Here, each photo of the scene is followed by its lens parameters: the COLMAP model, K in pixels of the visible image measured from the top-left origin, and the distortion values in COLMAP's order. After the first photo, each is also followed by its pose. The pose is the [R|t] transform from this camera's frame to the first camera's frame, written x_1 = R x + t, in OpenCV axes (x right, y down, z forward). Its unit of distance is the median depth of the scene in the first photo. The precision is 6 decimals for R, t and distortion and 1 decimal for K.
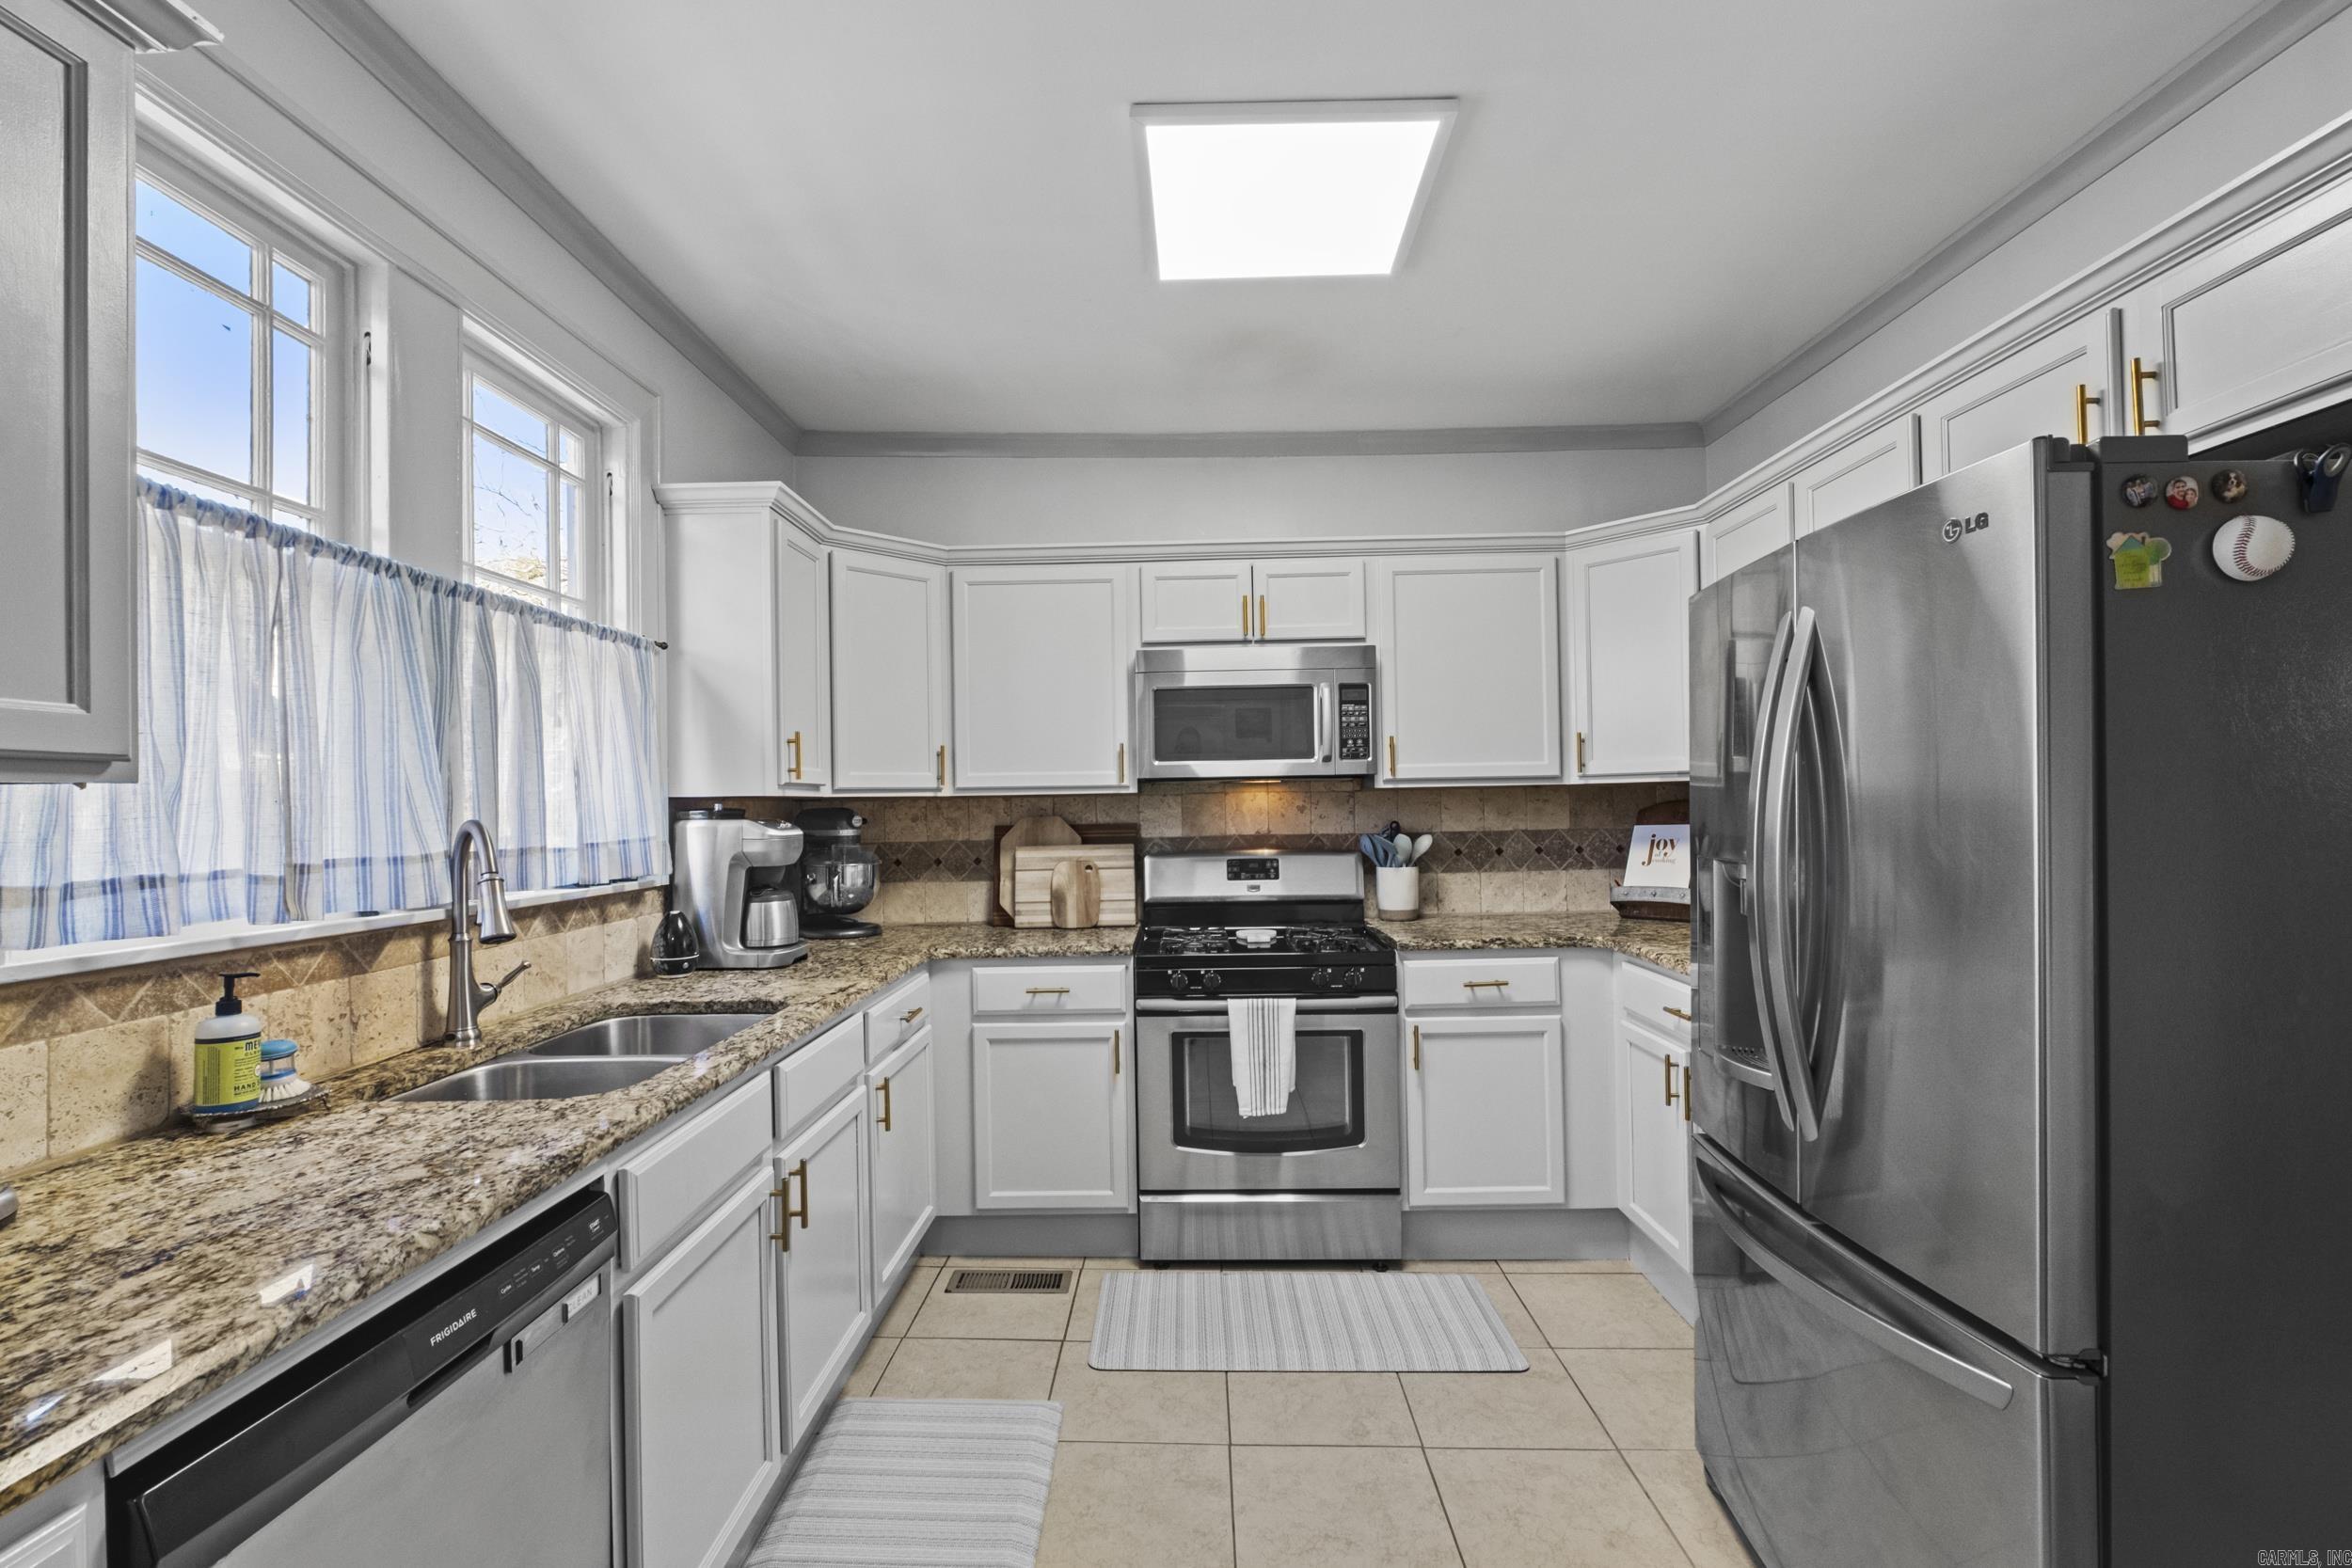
lens RADIAL K [[1037.2, 0, 1163.1], [0, 1037.2, 805.6], [0, 0, 1]] dist [-0.006293, 0.000653]
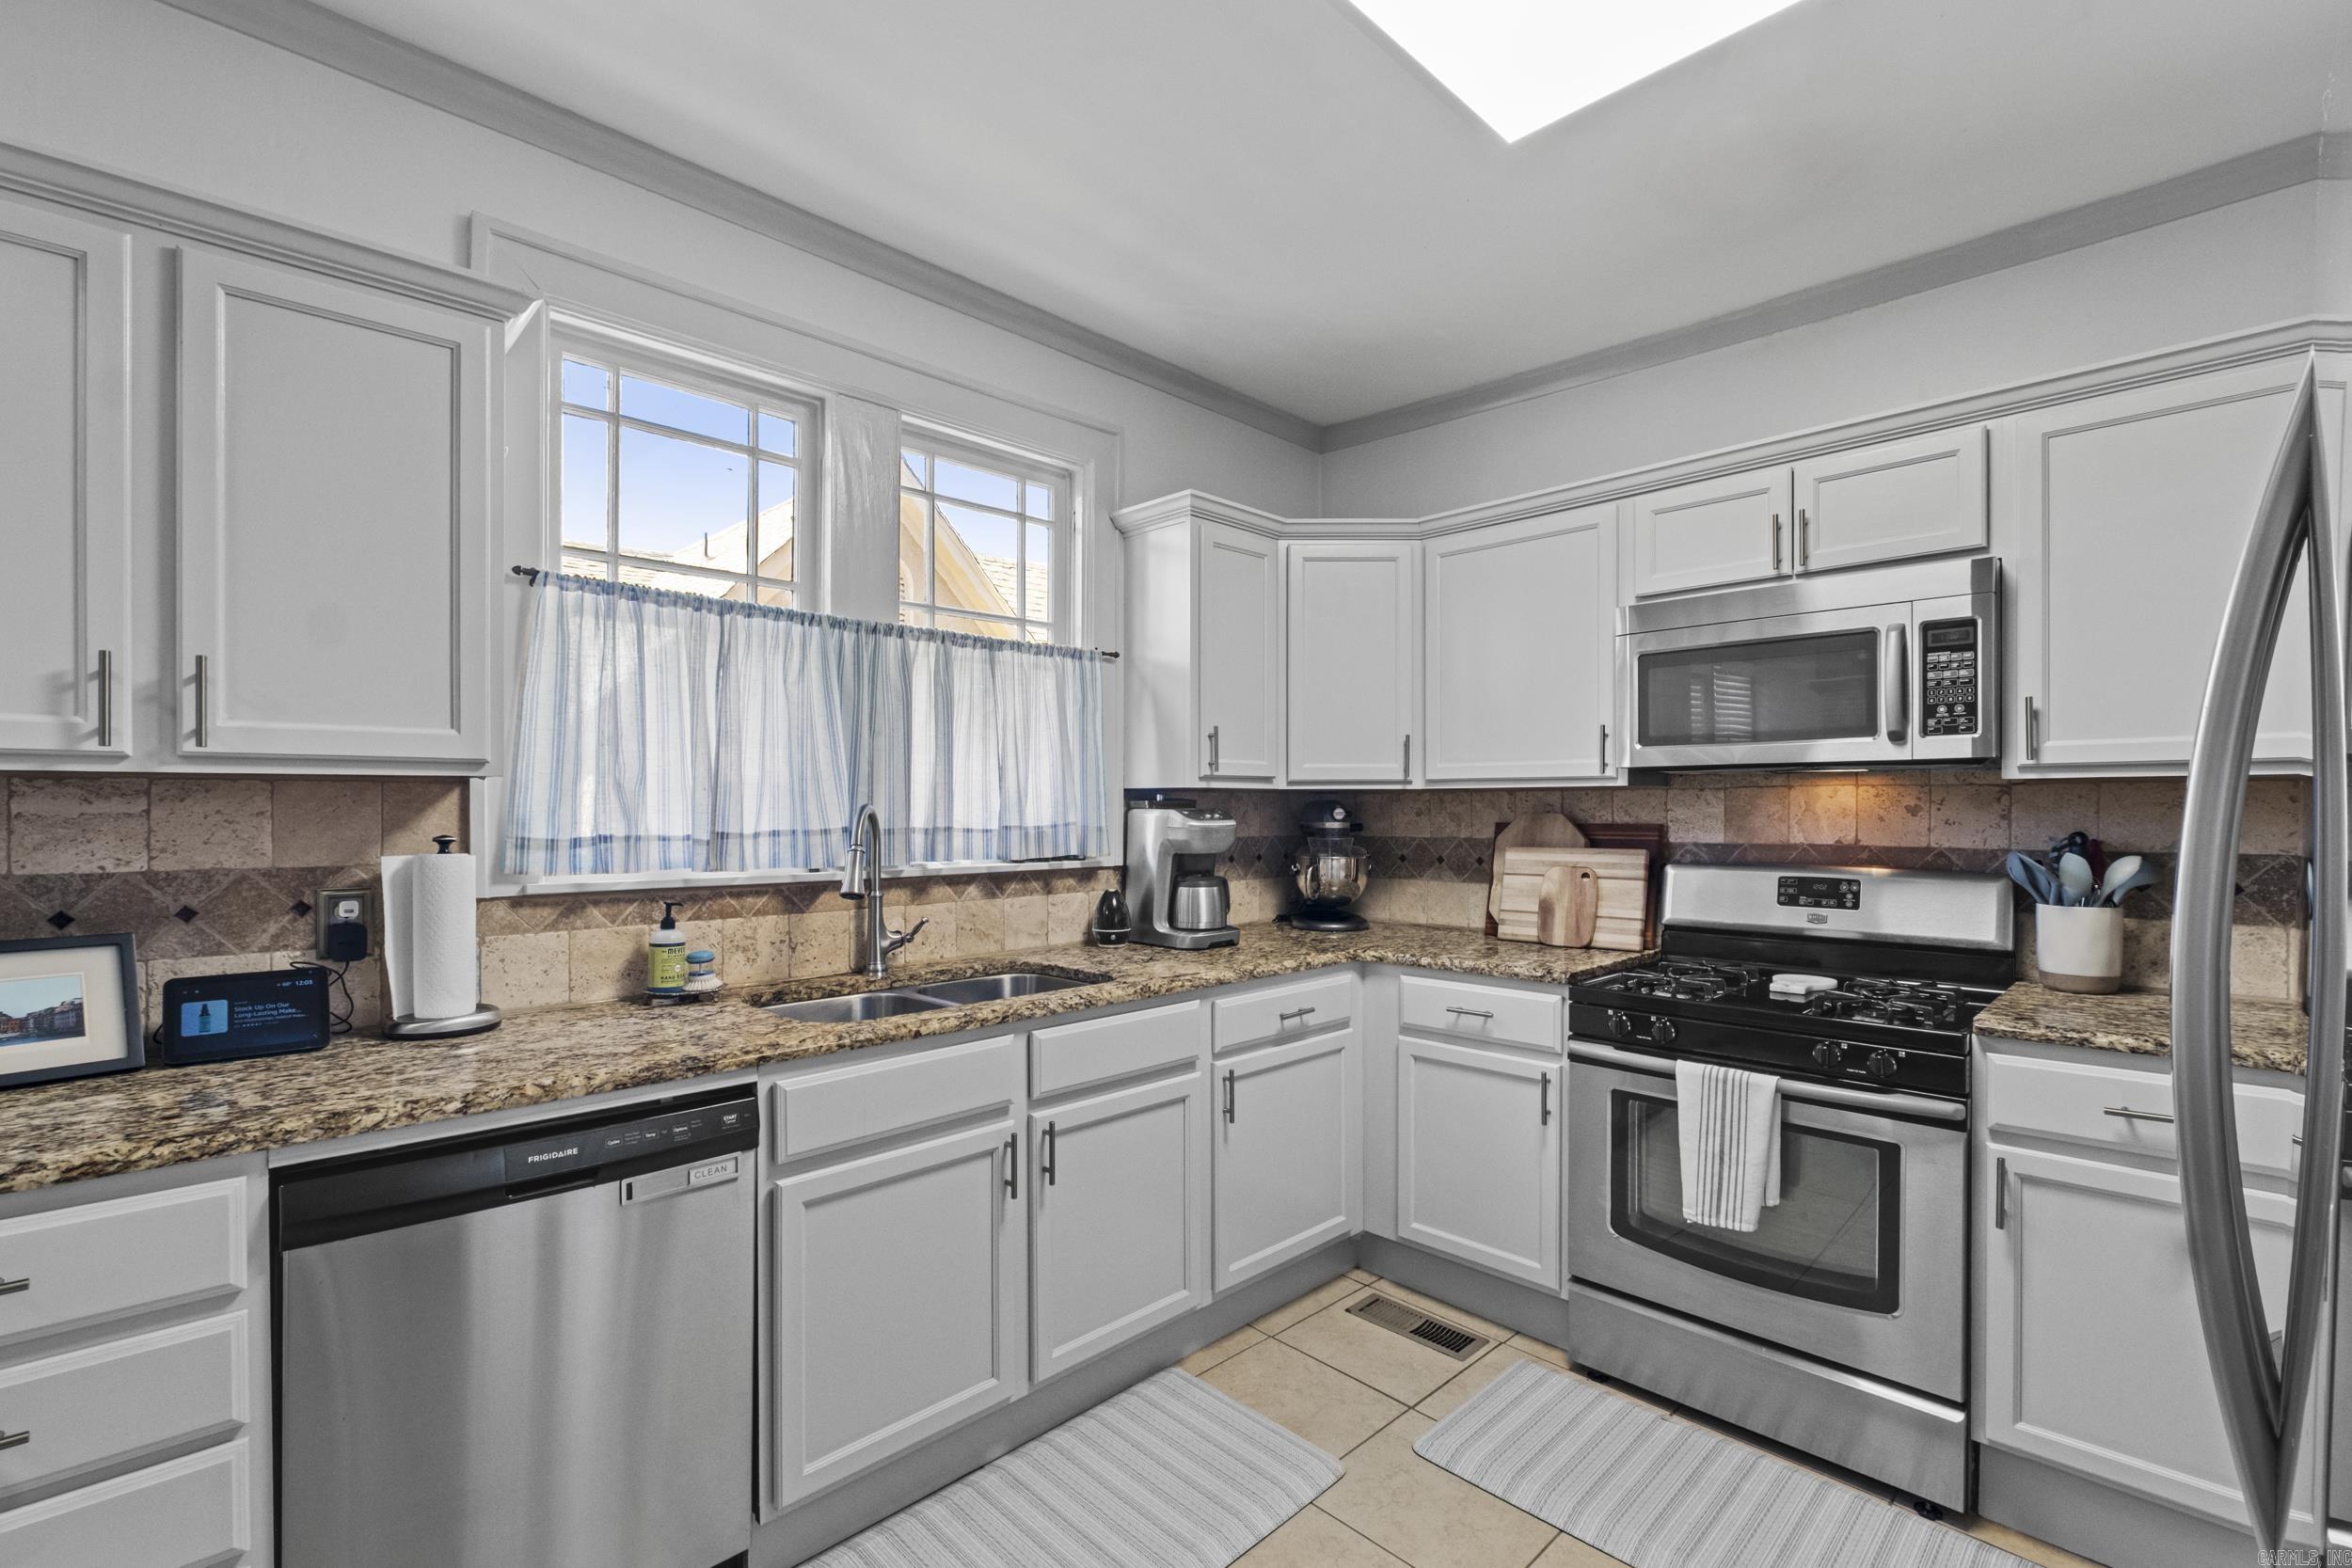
lens RADIAL K [[1037.2, 0, 1156.9], [0, 1037.2, 815.1], [0, 0, 1]] dist [-0.006293, 0.000653]
pose [[0.711456, 0.022251, -0.702379, 0.342206], [-0.011519, 0.999734, 0.020003, -0.001882], [0.702637, -0.006141, 0.711522, 0.216059]]
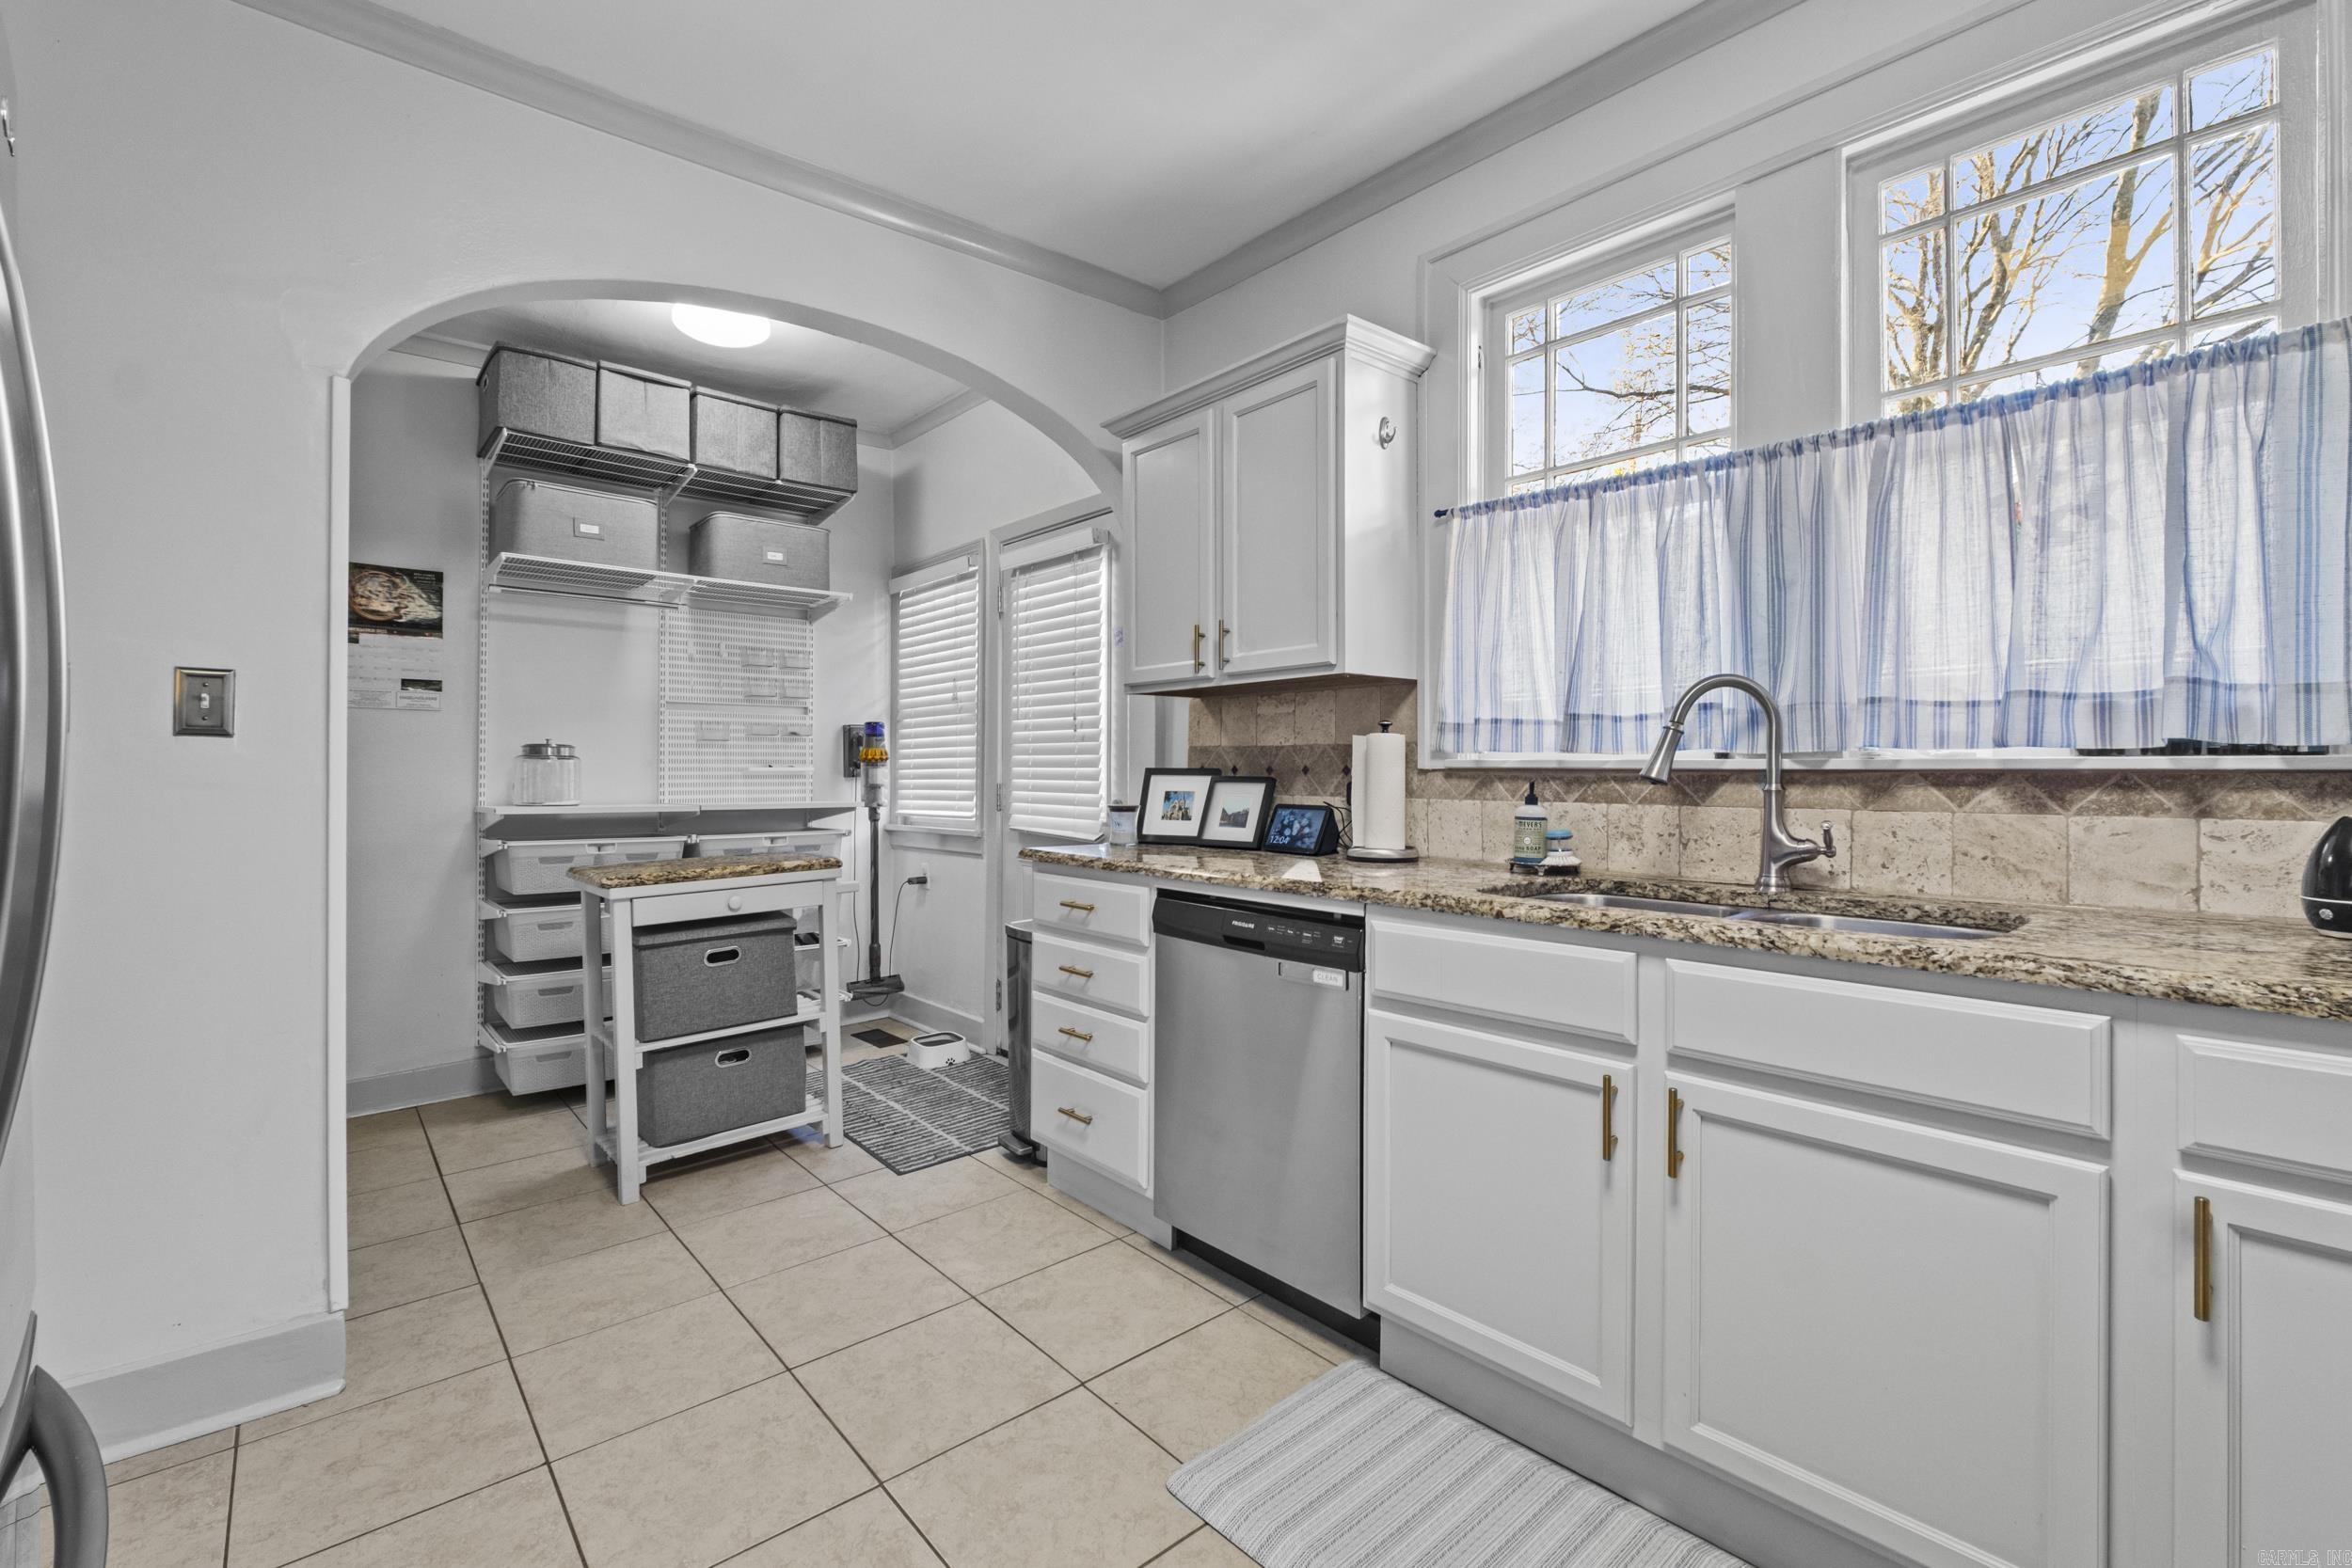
lens RADIAL K [[1037.2, 0, 1169.5], [0, 1037.2, 765.8], [0, 0, 1]] dist [-0.006293, 0.000653]
pose [[-0.735097, 0.013111, -0.677836, 0.321497], [0.012131, 0.999907, 0.006186, 0.063069], [0.677854, -0.003675, -0.735187, 0.928696]]
